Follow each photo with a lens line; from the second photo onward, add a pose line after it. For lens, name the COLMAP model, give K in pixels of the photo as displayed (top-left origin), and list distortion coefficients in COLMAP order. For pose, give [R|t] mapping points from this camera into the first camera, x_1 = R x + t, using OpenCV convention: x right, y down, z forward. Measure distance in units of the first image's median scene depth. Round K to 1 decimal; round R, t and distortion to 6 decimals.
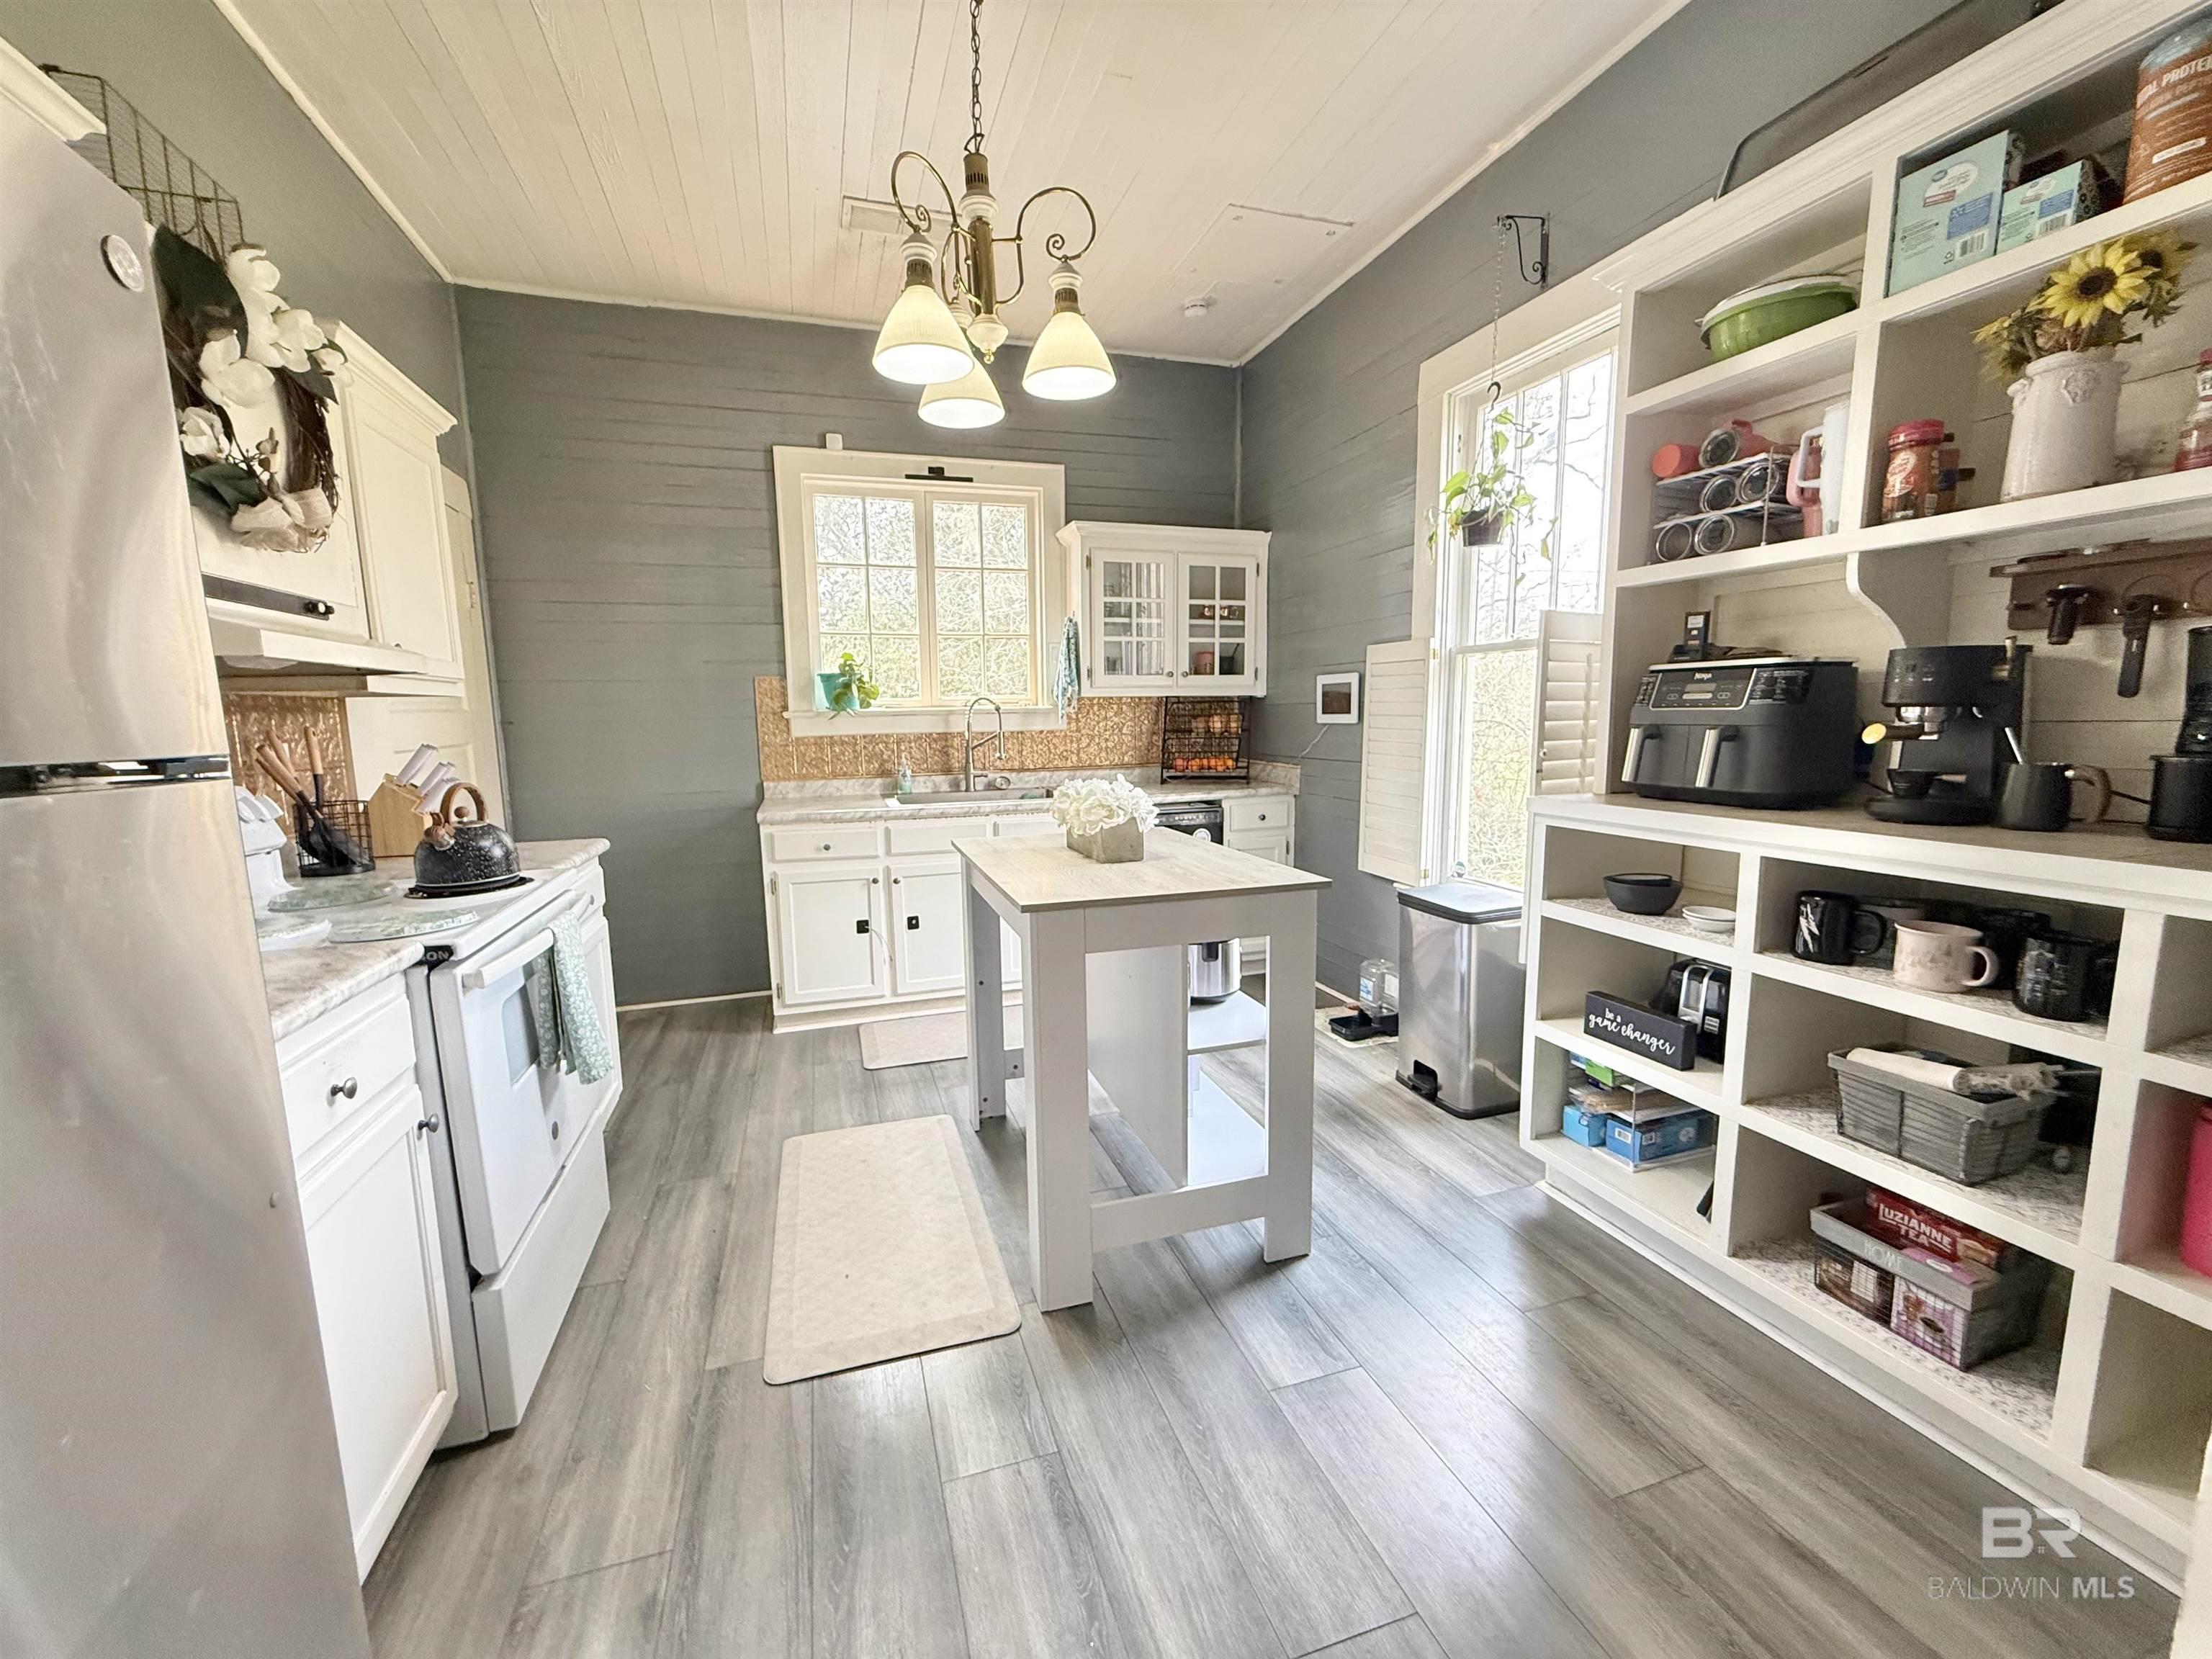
lens RADIAL K [[882.9, 0, 1092.8], [0, 882.9, 836.0], [0, 0, 1]] dist [0.000194, -0.000590]
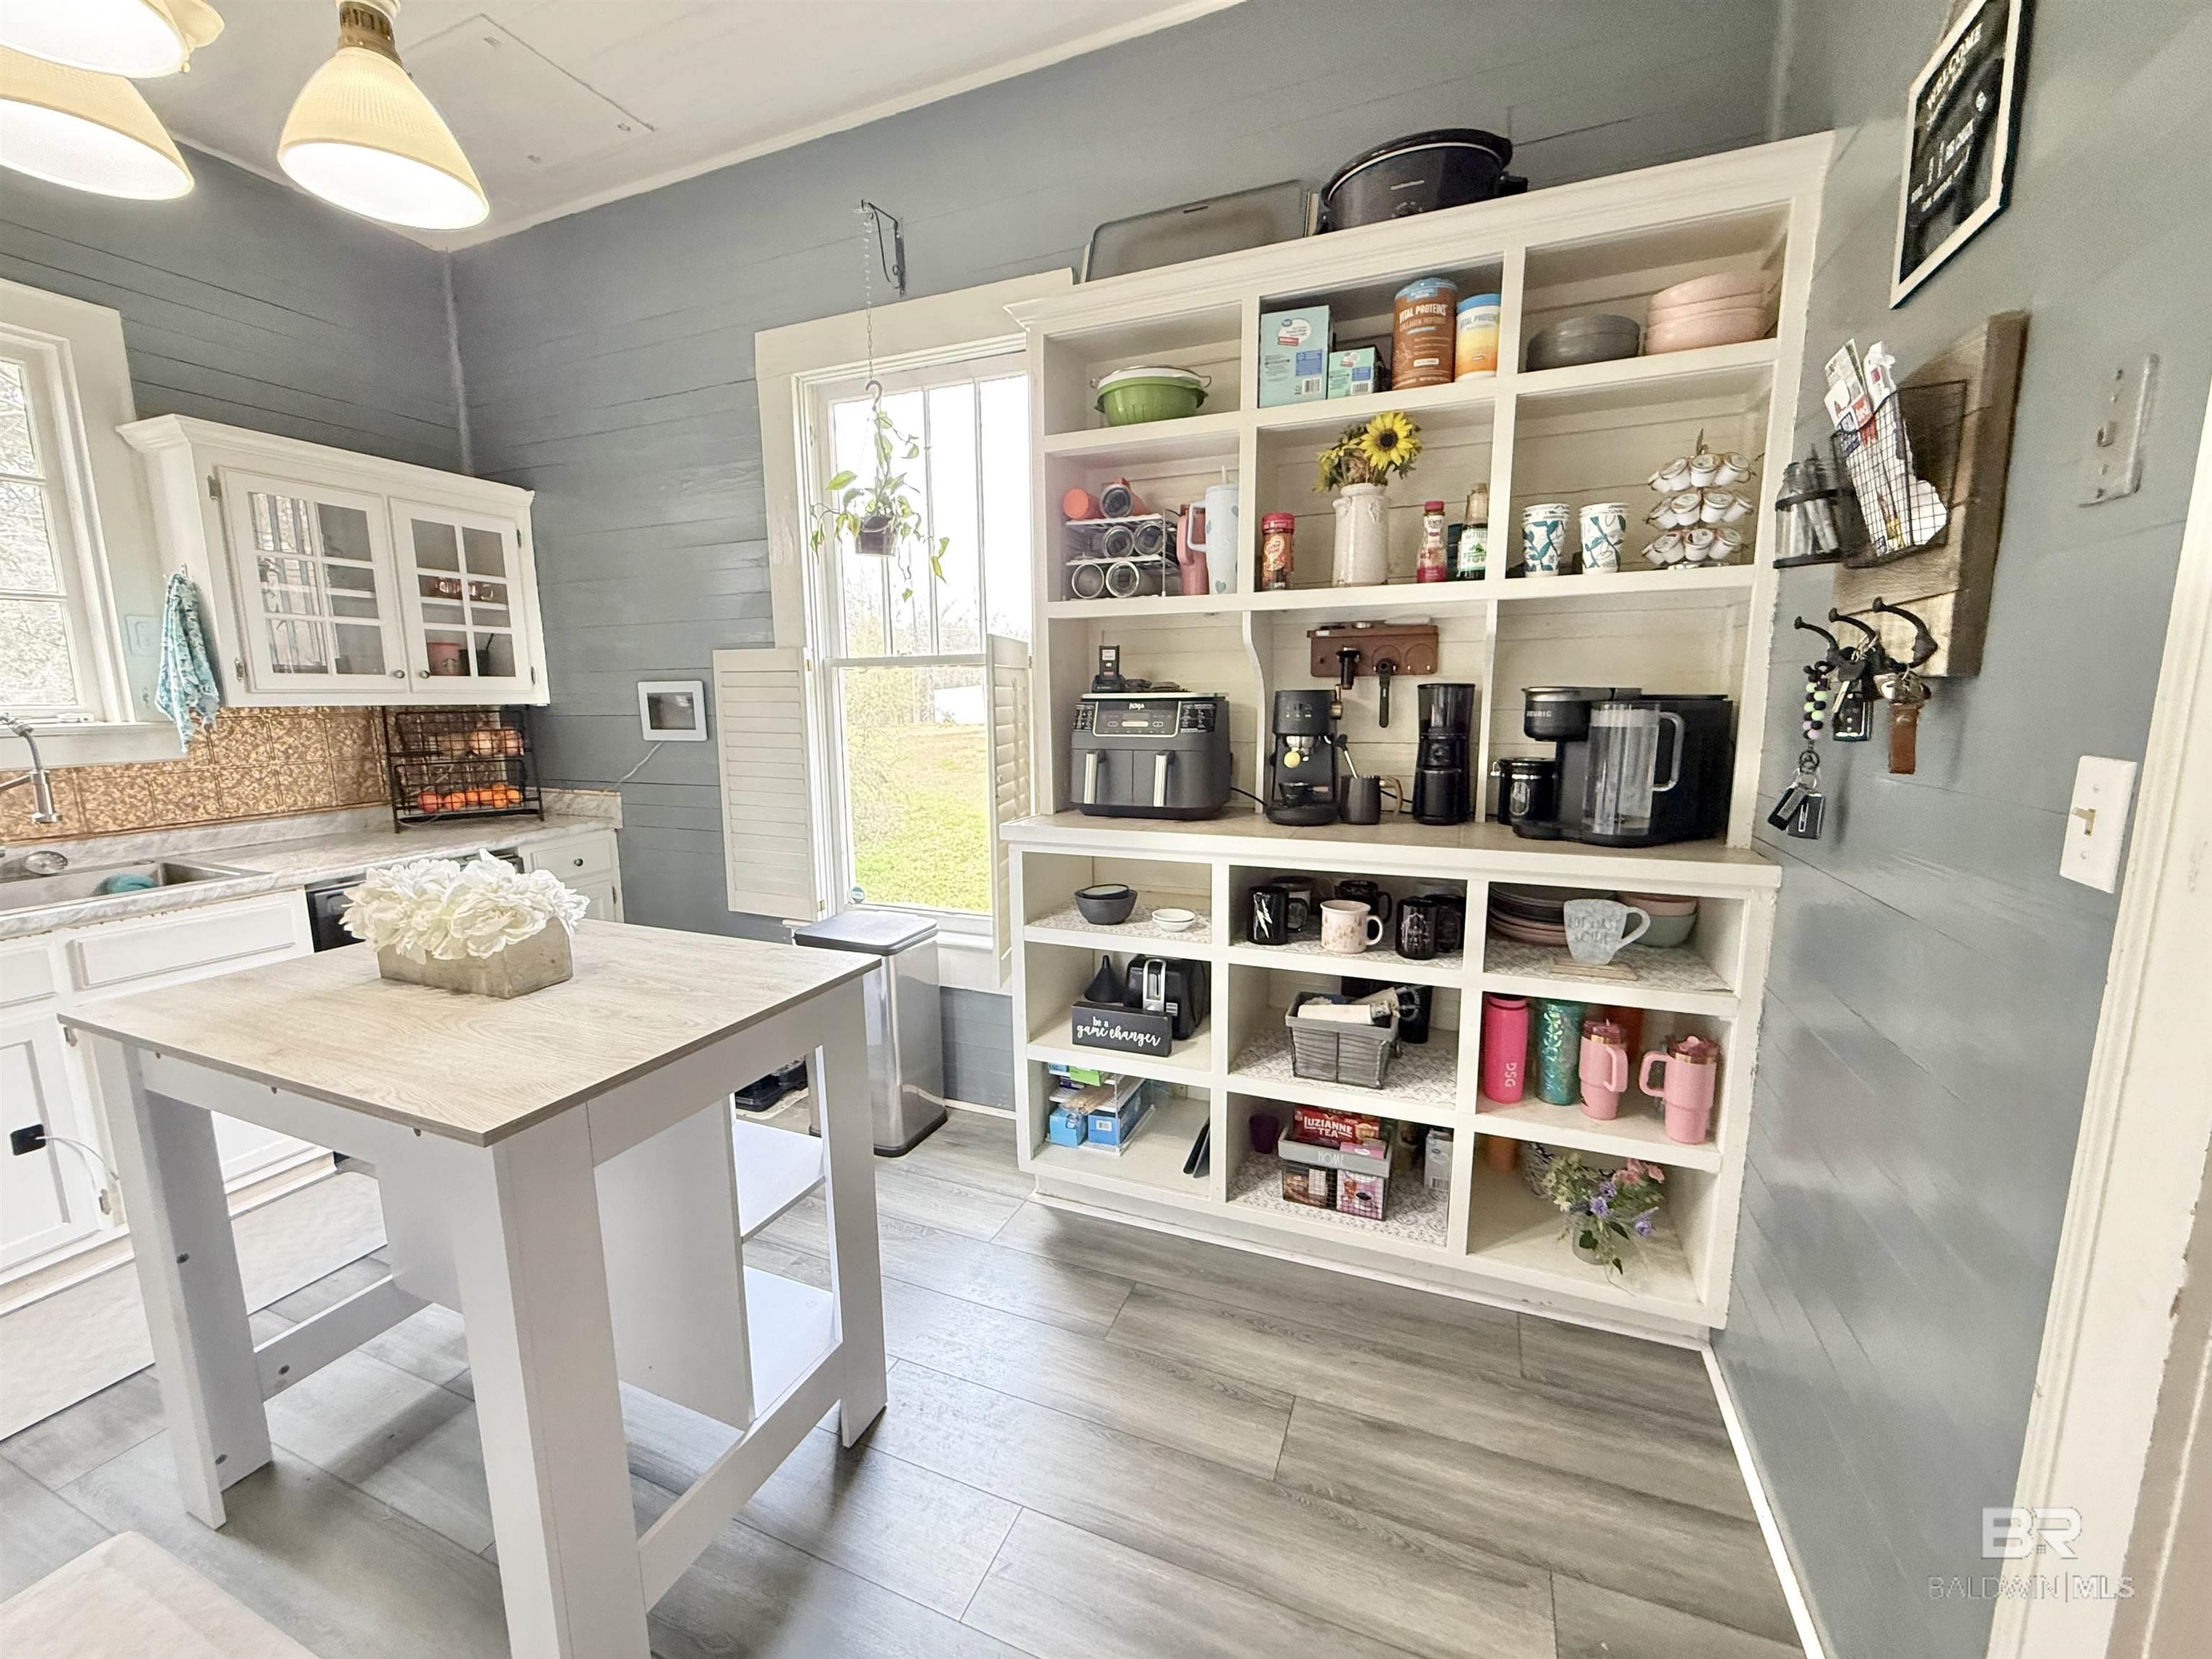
lens RADIAL K [[882.9, 0, 1099.1], [0, 882.9, 834.2], [0, 0, 1]] dist [0.000194, -0.000590]
pose [[0.644955, -0.112162, 0.755945, -0.174929], [0.105919, 0.992744, 0.056929, -0.075046], [-0.756845, 0.043352, 0.652155, 0.264510]]
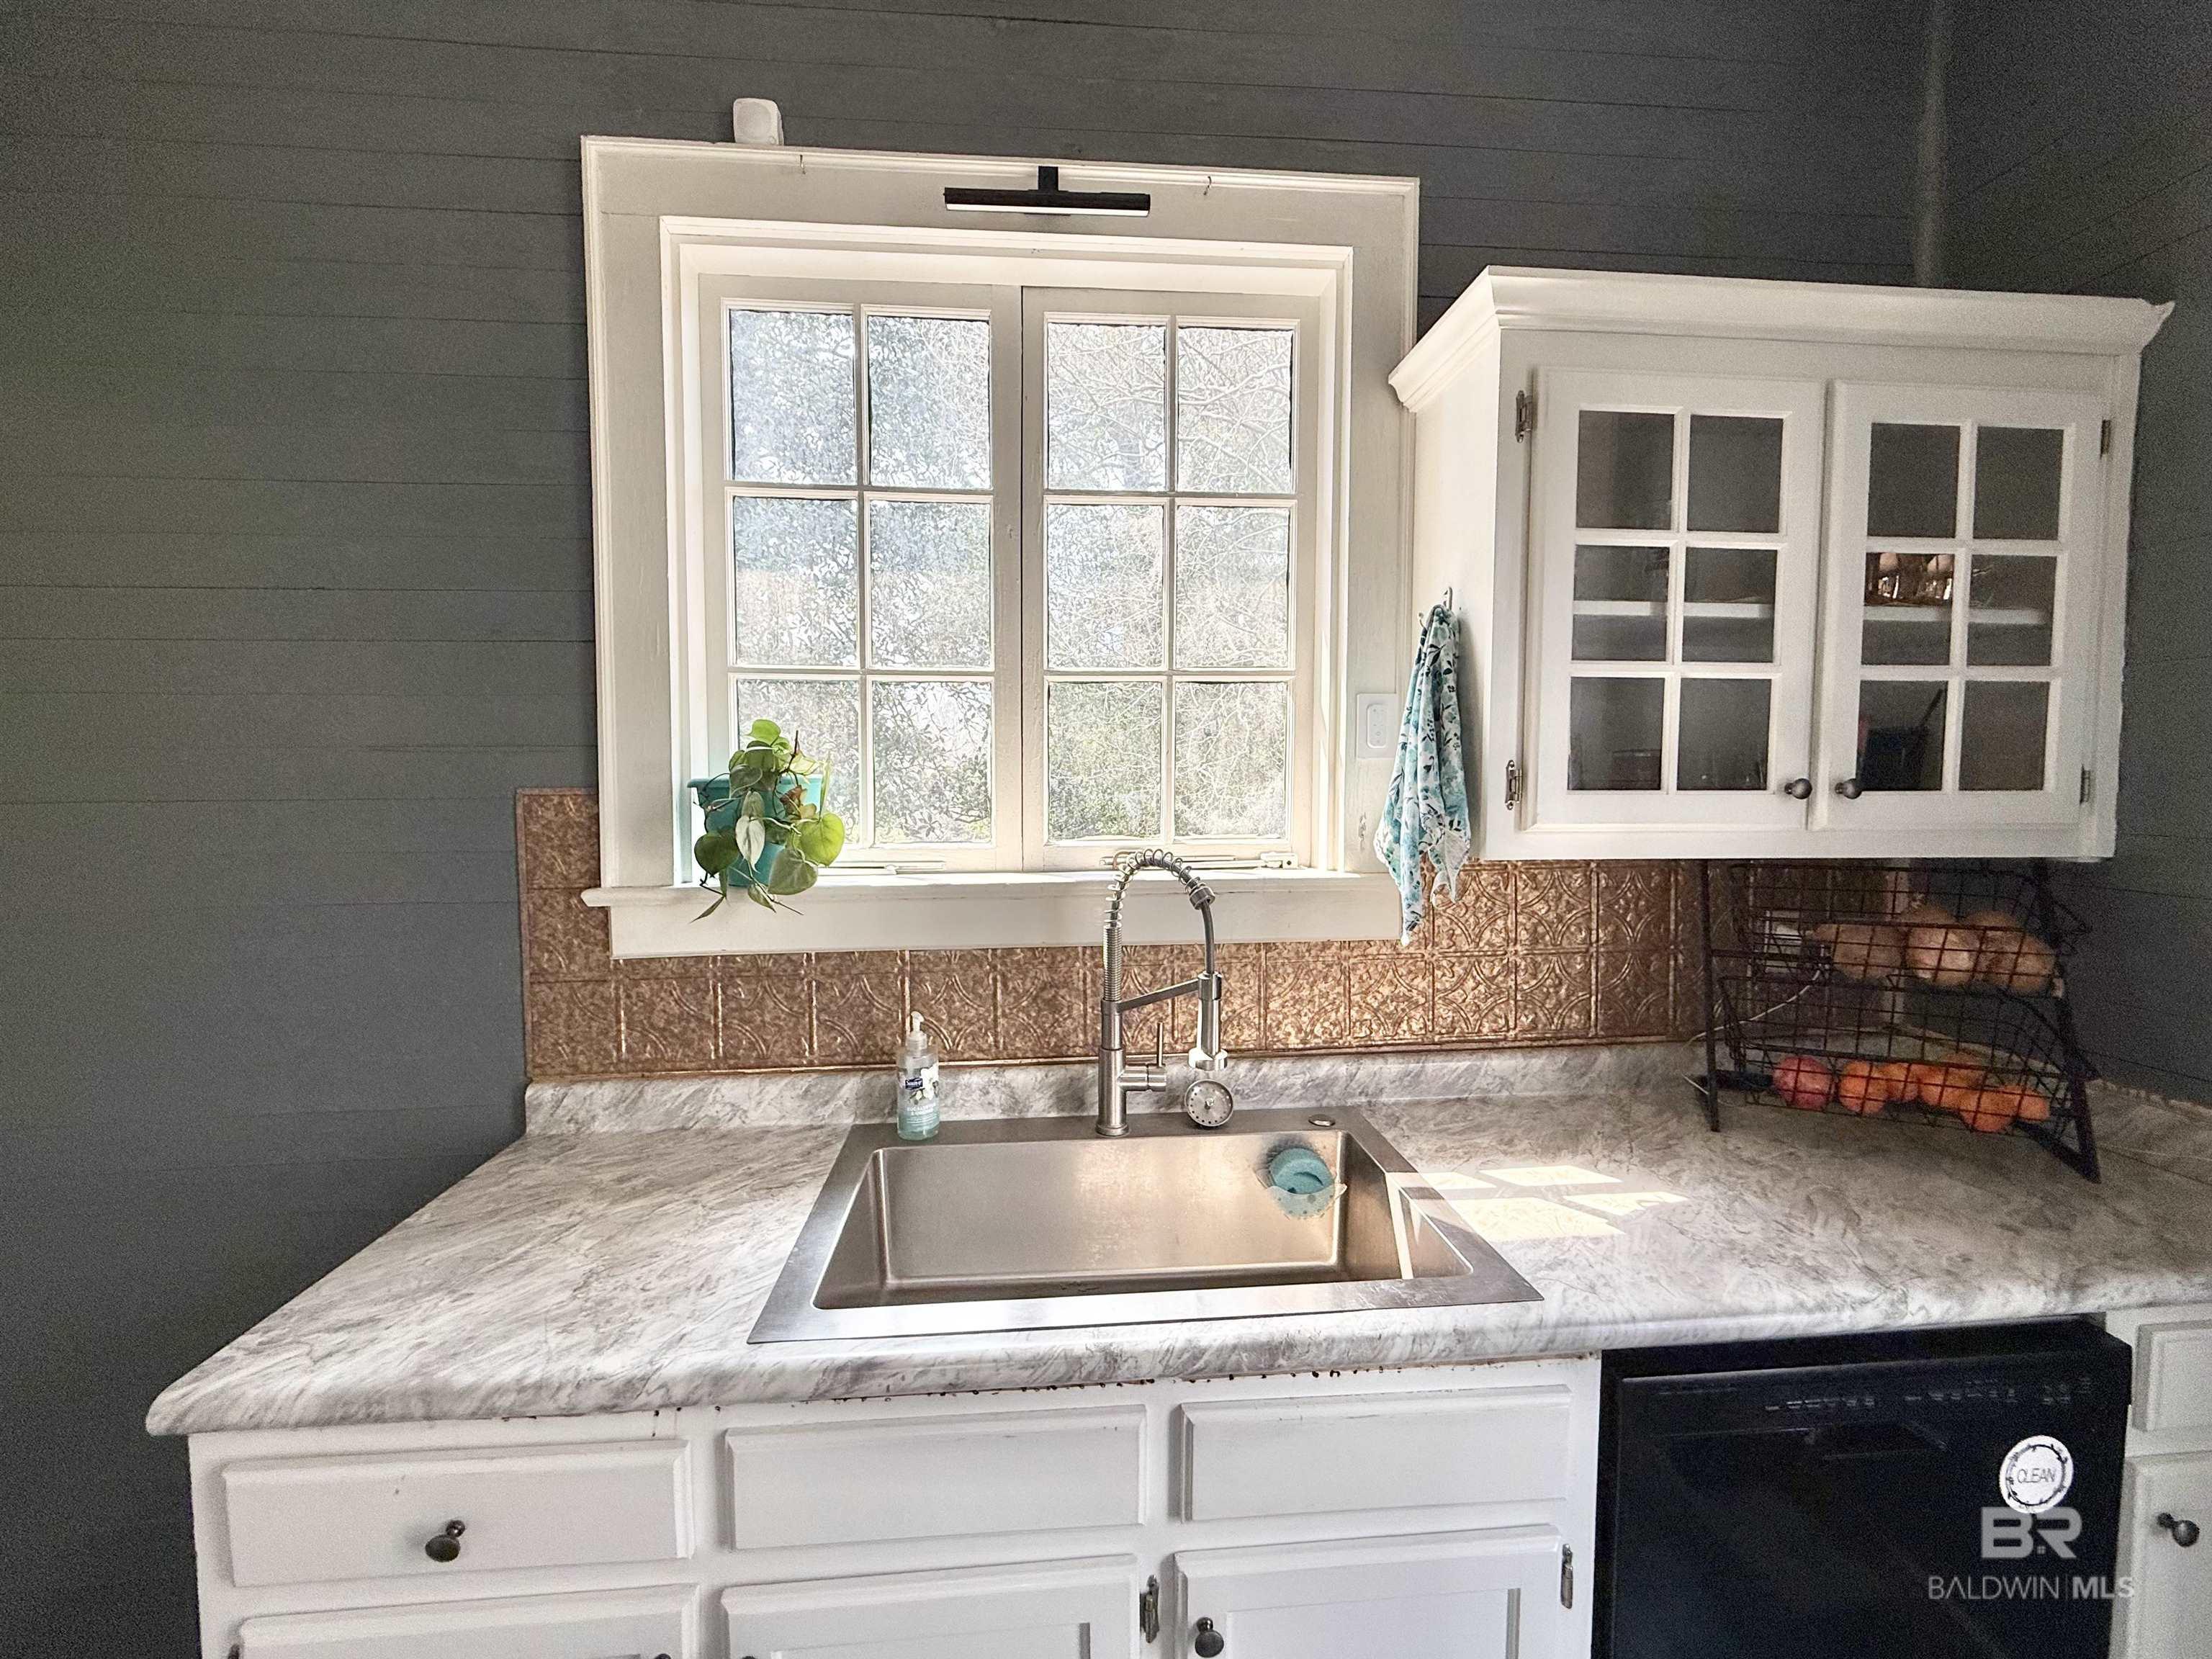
lens RADIAL K [[882.9, 0, 1102.0], [0, 882.9, 824.6], [0, 0, 1]] dist [0.000194, -0.000590]
pose [[0.977156, 0.019634, -0.211614, -0.138853], [-0.040221, 0.994814, -0.093425, -0.249271], [0.208682, 0.099803, 0.972878, 1.238076]]
